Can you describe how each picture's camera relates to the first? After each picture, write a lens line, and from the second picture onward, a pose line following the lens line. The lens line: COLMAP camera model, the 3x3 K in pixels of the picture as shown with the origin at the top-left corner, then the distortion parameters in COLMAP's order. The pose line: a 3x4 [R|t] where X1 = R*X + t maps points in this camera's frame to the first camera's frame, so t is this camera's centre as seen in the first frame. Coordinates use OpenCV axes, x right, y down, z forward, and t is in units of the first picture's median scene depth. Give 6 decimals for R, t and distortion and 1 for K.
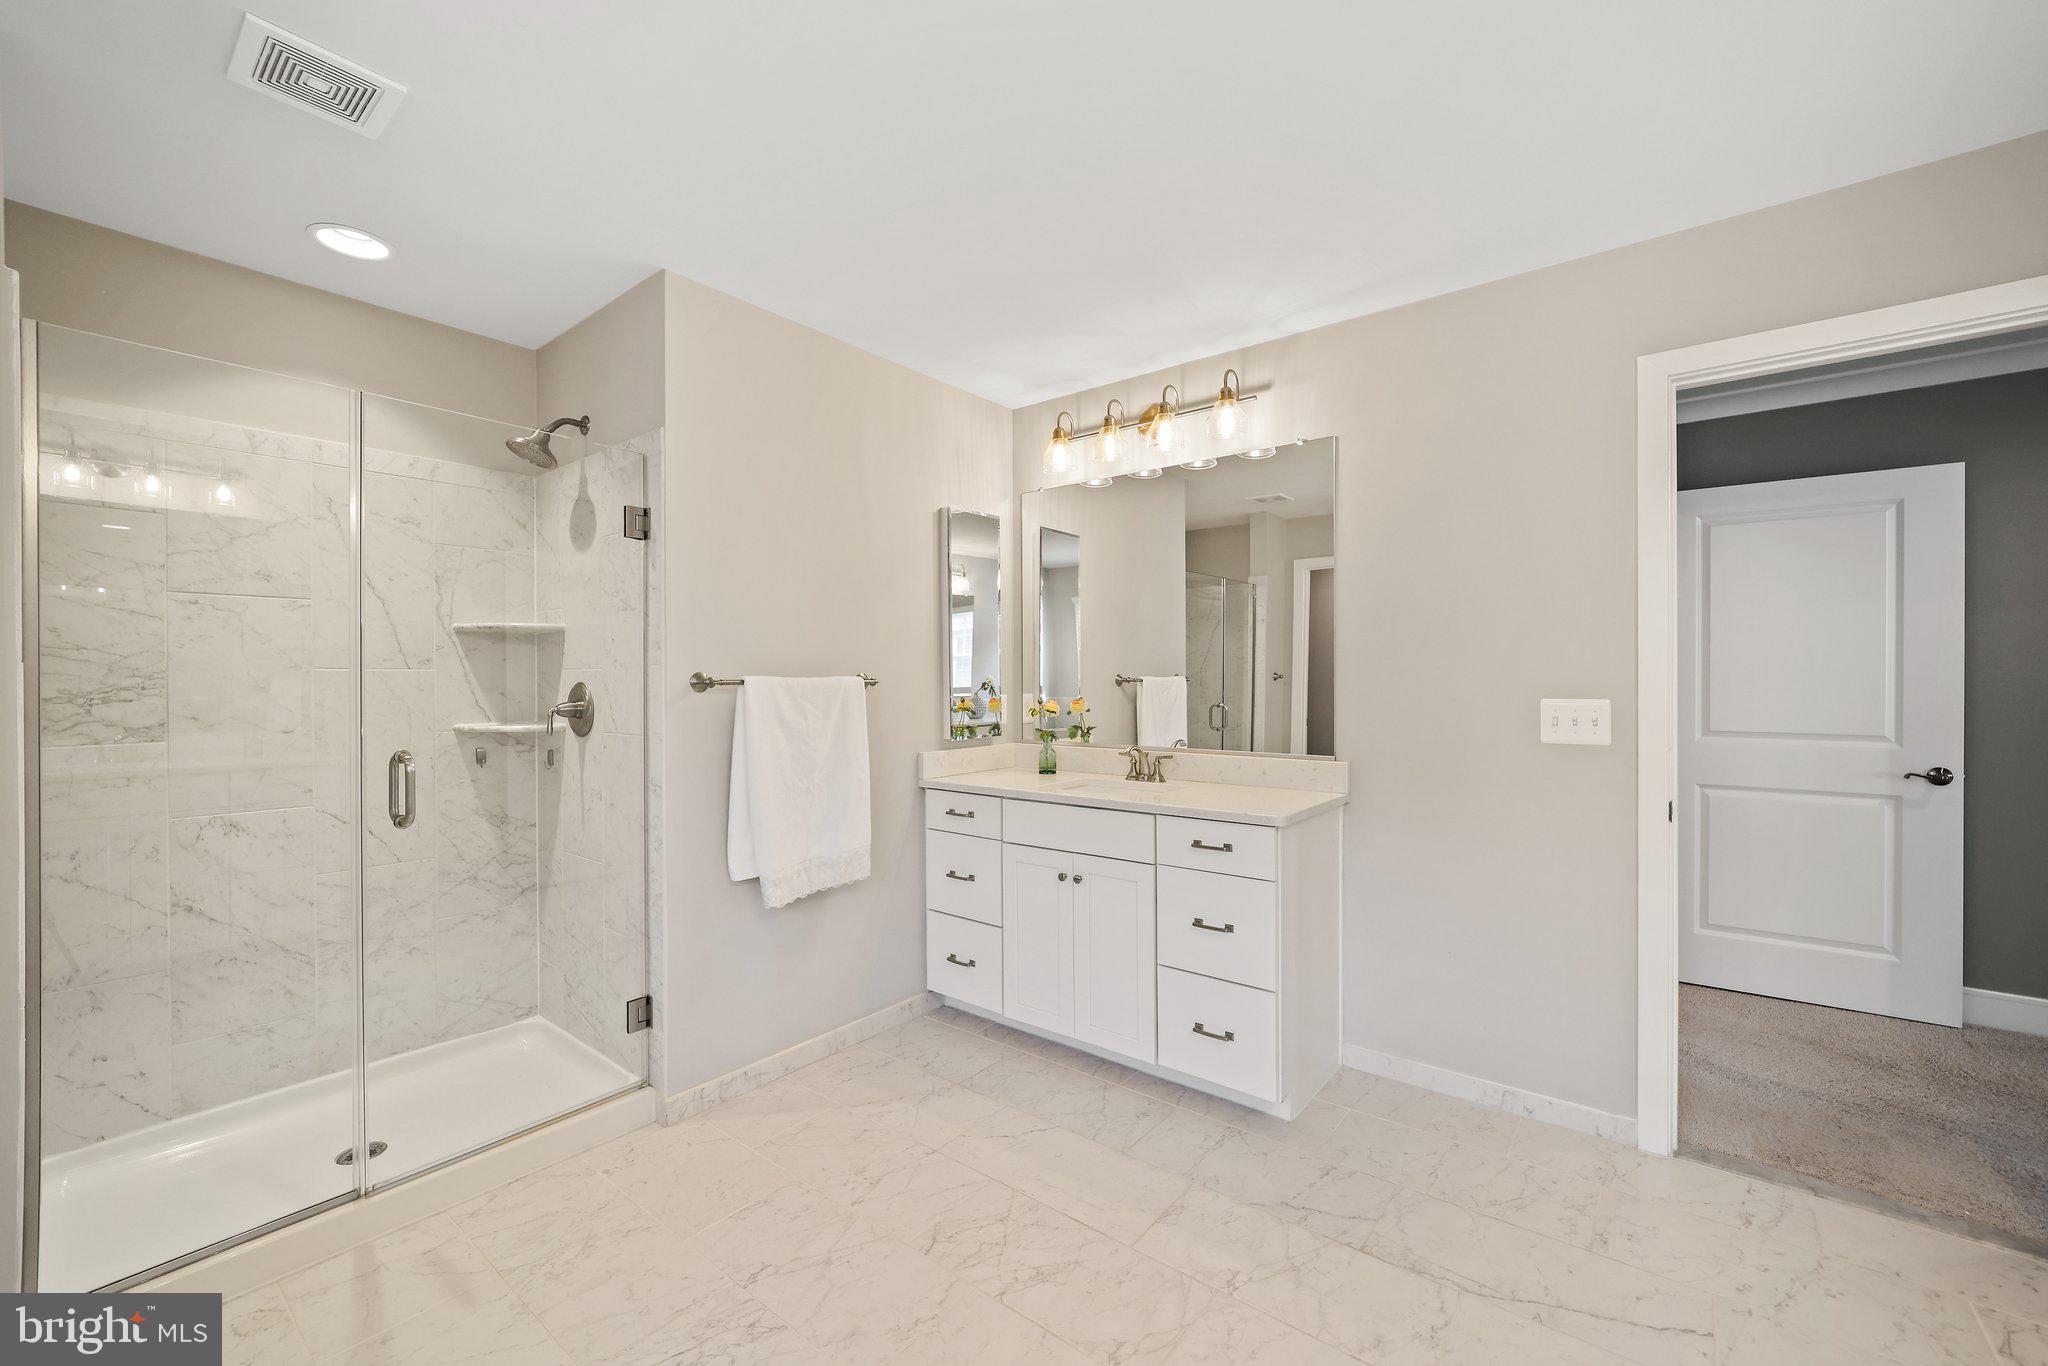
lens RADIAL K [[819.6, 0, 1024.0], [0, 819.6, 683.0], [0, 0, 1]] dist [-0.008523, -0.000222]
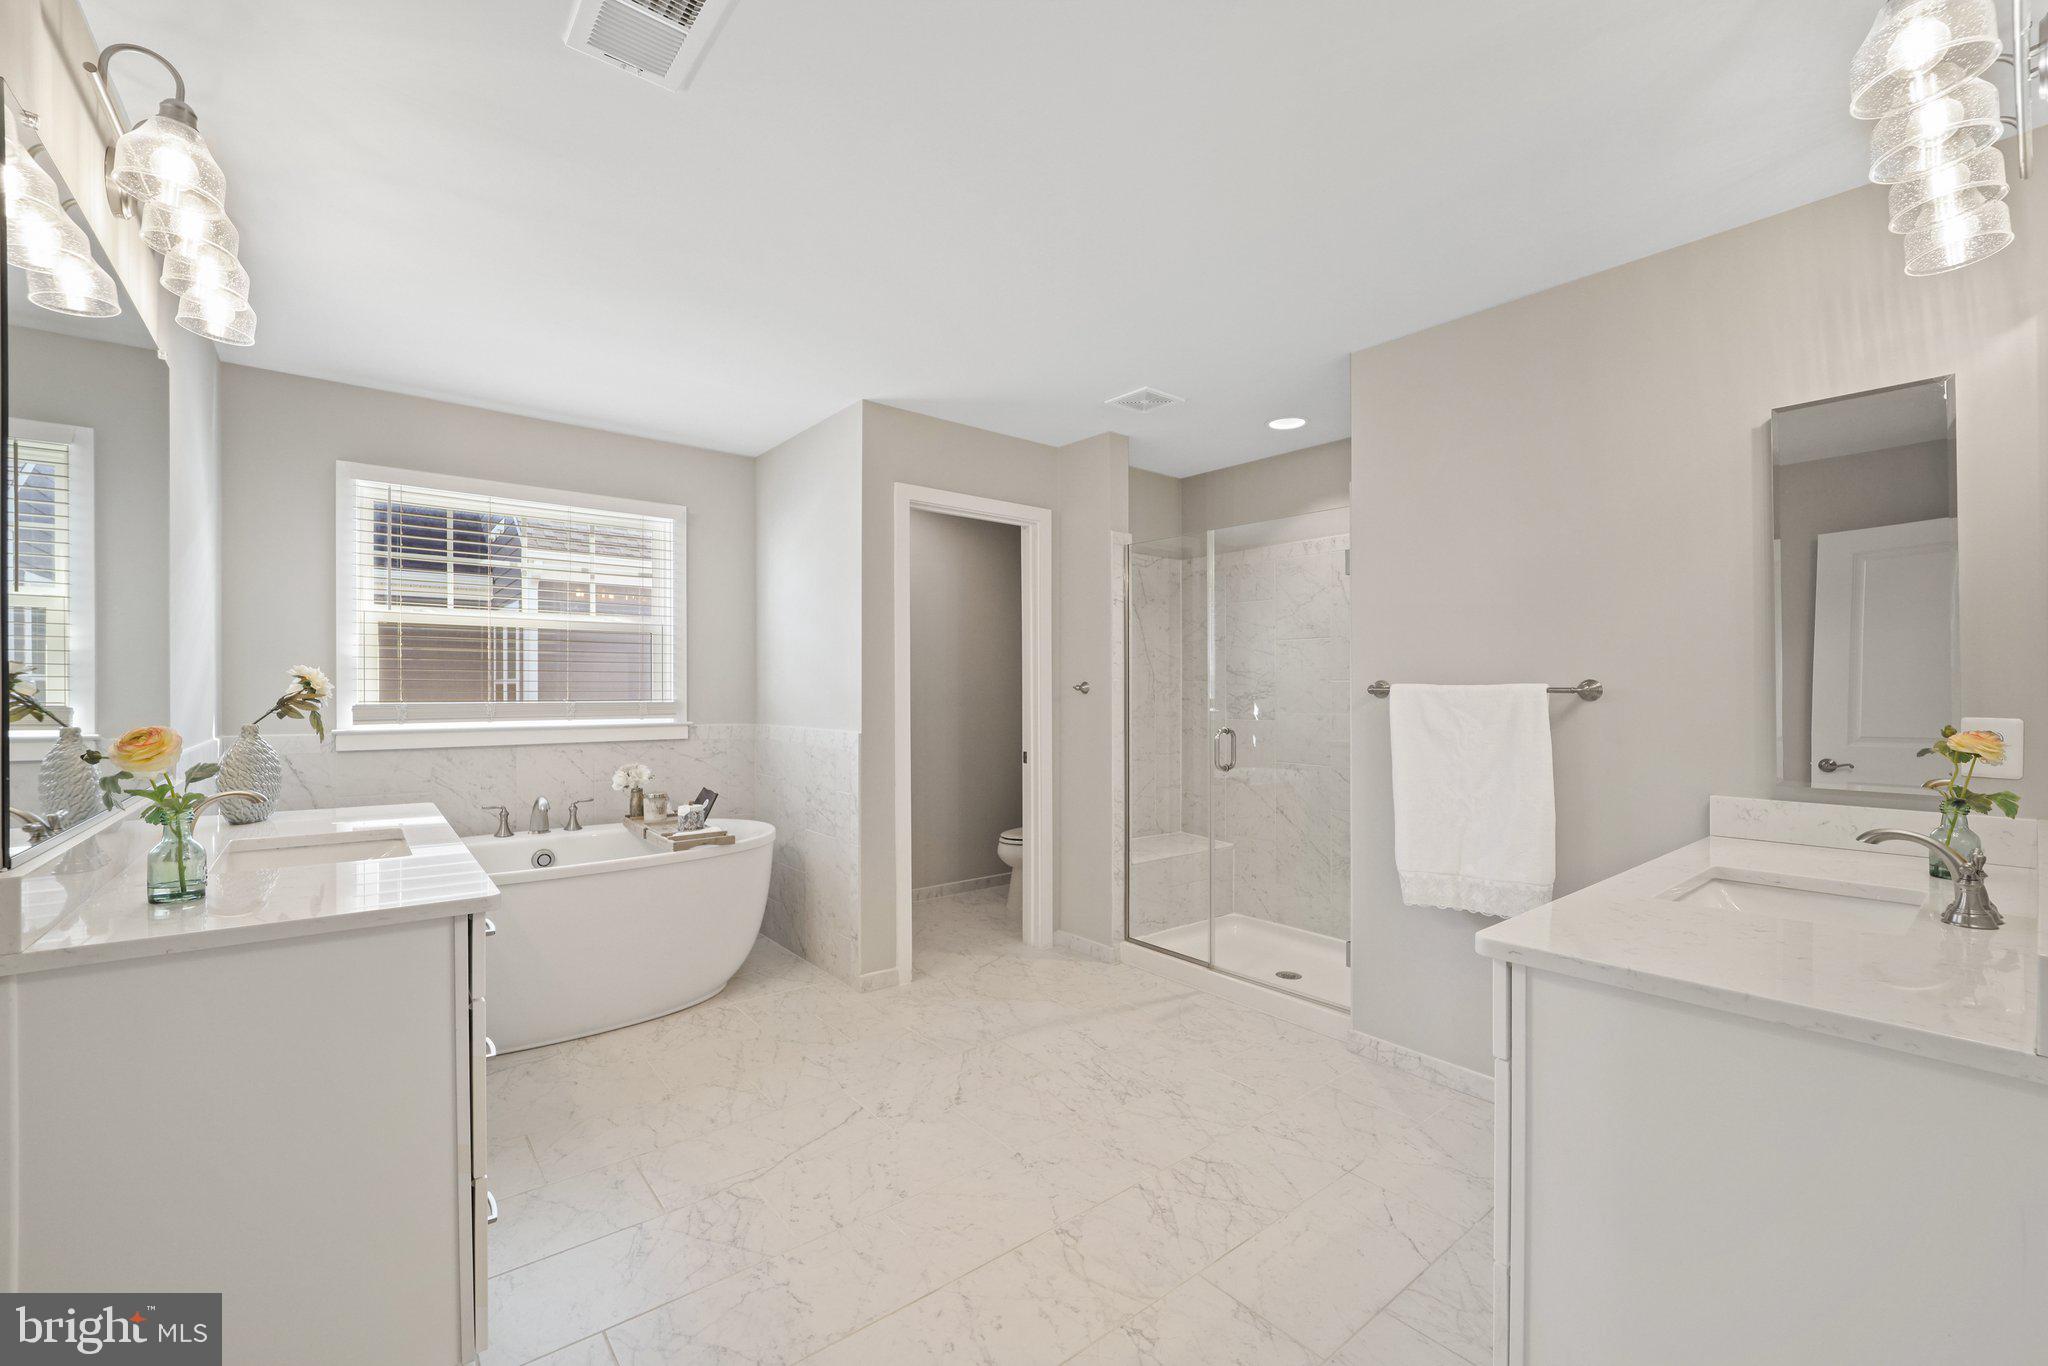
lens RADIAL K [[829.1, 0, 1018.6], [0, 829.1, 688.9], [0, 0, 1]] dist [-0.026897, -0.000199]
pose [[-0.220911, 0.000706, -0.975294, 0.878551], [-0.004735, 0.999987, 0.001797, -0.000900], [0.975282, 0.005015, -0.220905, 0.787575]]
